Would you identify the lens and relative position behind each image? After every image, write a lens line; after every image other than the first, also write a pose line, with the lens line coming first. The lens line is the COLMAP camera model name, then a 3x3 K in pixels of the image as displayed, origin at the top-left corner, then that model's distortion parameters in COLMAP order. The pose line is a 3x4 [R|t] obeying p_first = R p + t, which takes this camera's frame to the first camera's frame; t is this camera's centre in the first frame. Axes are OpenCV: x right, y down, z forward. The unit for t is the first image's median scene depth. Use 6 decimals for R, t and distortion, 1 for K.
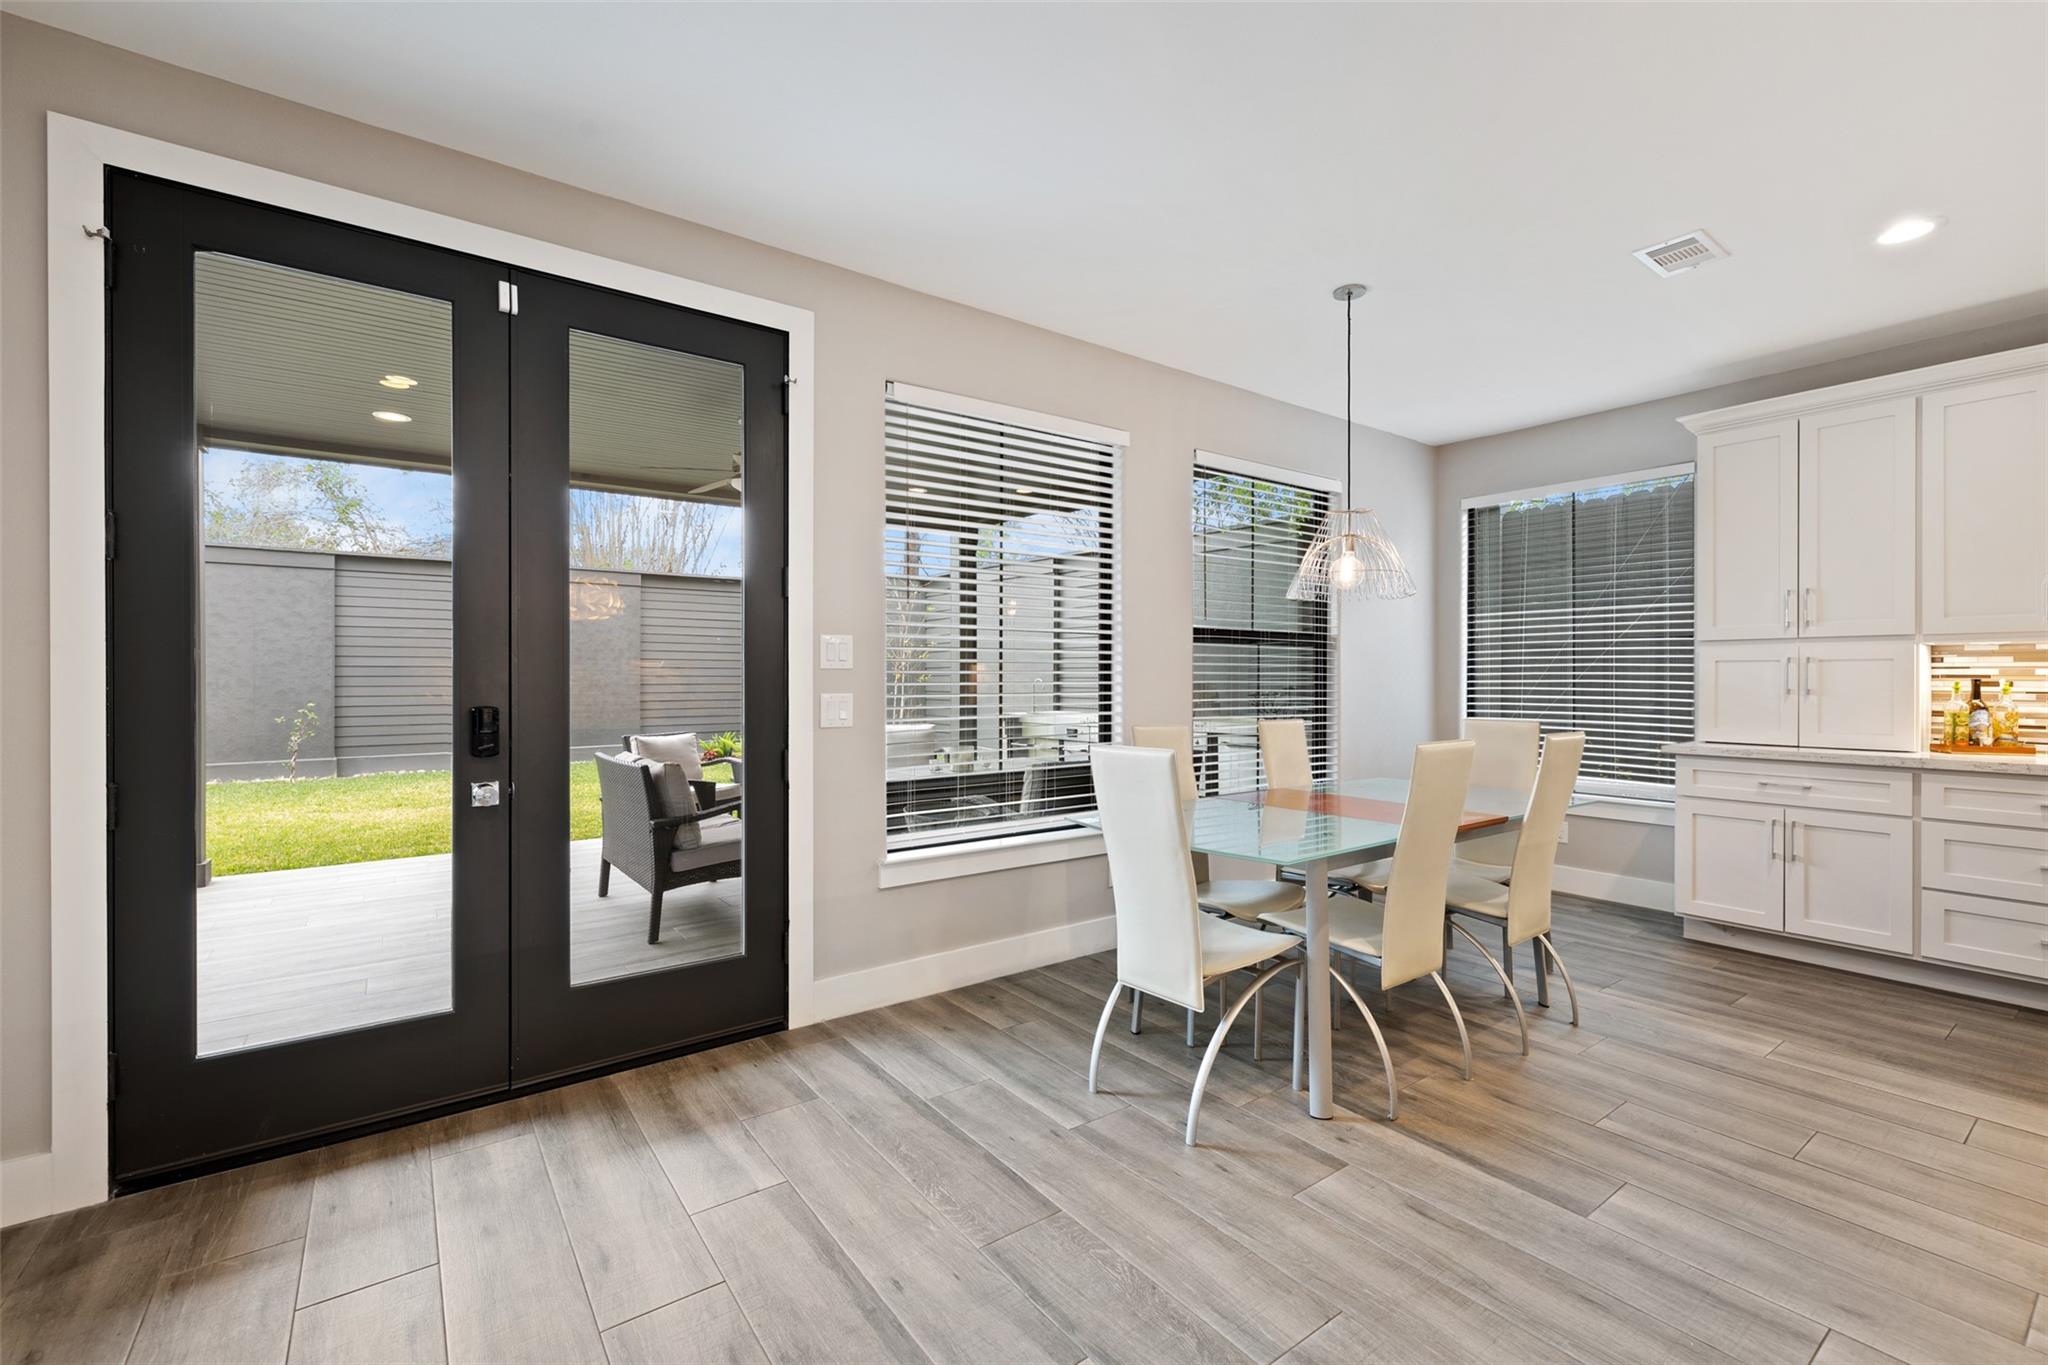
lens RADIAL K [[868.6, 0, 1025.1], [0, 868.6, 678.6], [0, 0, 1]] dist [0.001990, -0.000602]
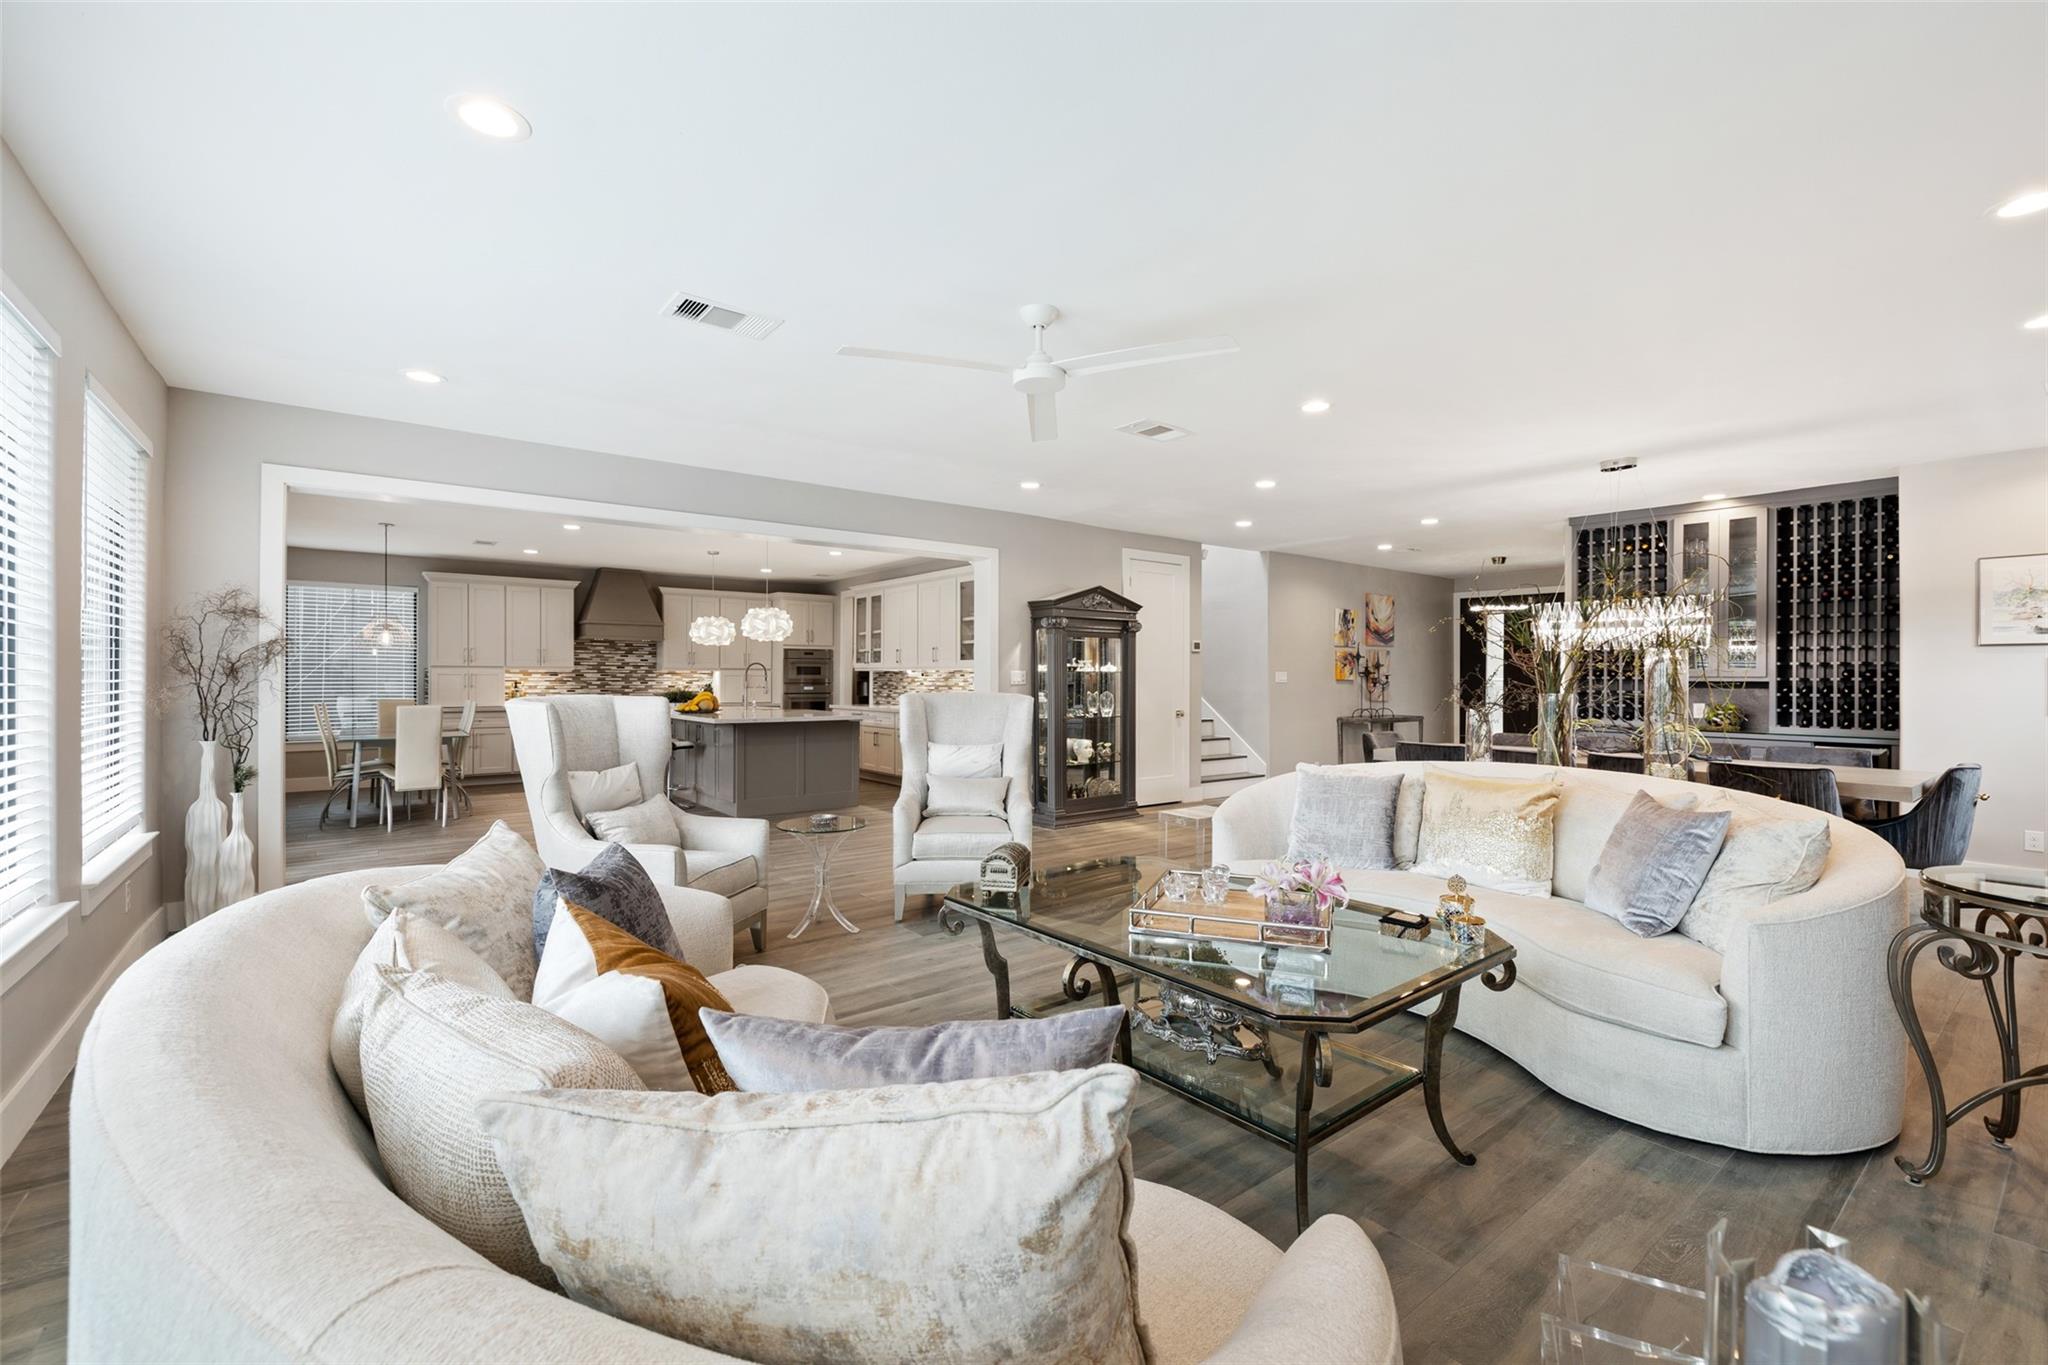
lens RADIAL K [[854.9, 0, 1022.8], [0, 854.9, 678.3], [0, 0, 1]] dist [-0.000120, 0.000000]
pose [[-0.024916, -0.000787, 0.999689, -2.151015], [0.000351, 1.000000, 0.000796, -0.013869], [-0.999689, 0.000371, -0.024916, -0.764675]]
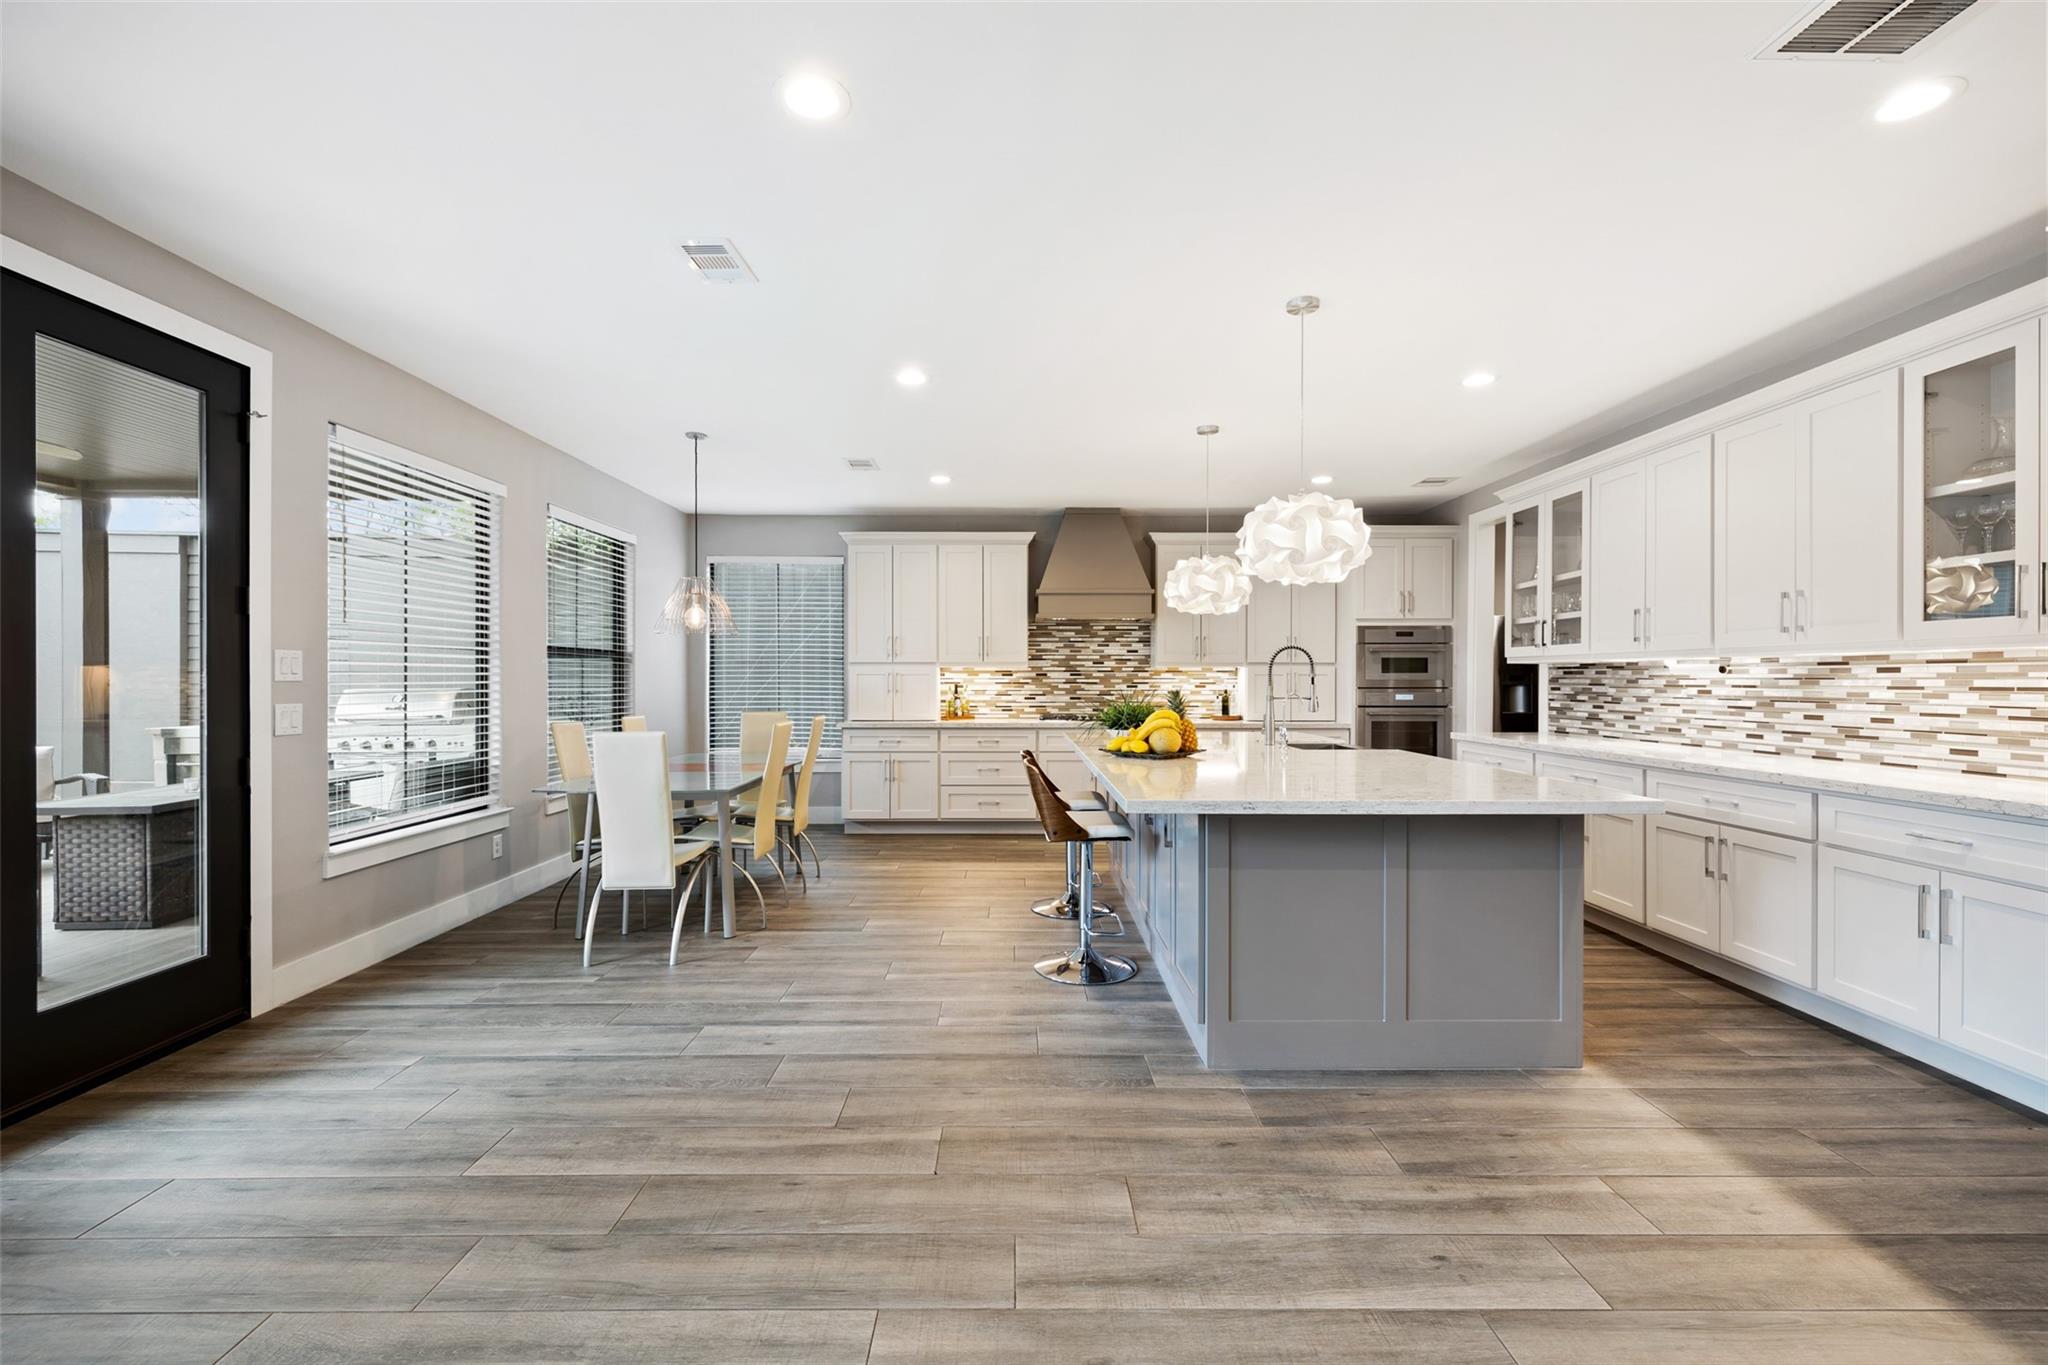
lens RADIAL K [[868.6, 0, 1015.3], [0, 868.6, 681.5], [0, 0, 1]] dist [0.001990, -0.000602]
pose [[0.590936, -0.003136, 0.806712, -0.564355], [0.001719, 0.999995, 0.002628, -0.012430], [-0.806716, -0.000166, 0.590939, -0.386141]]
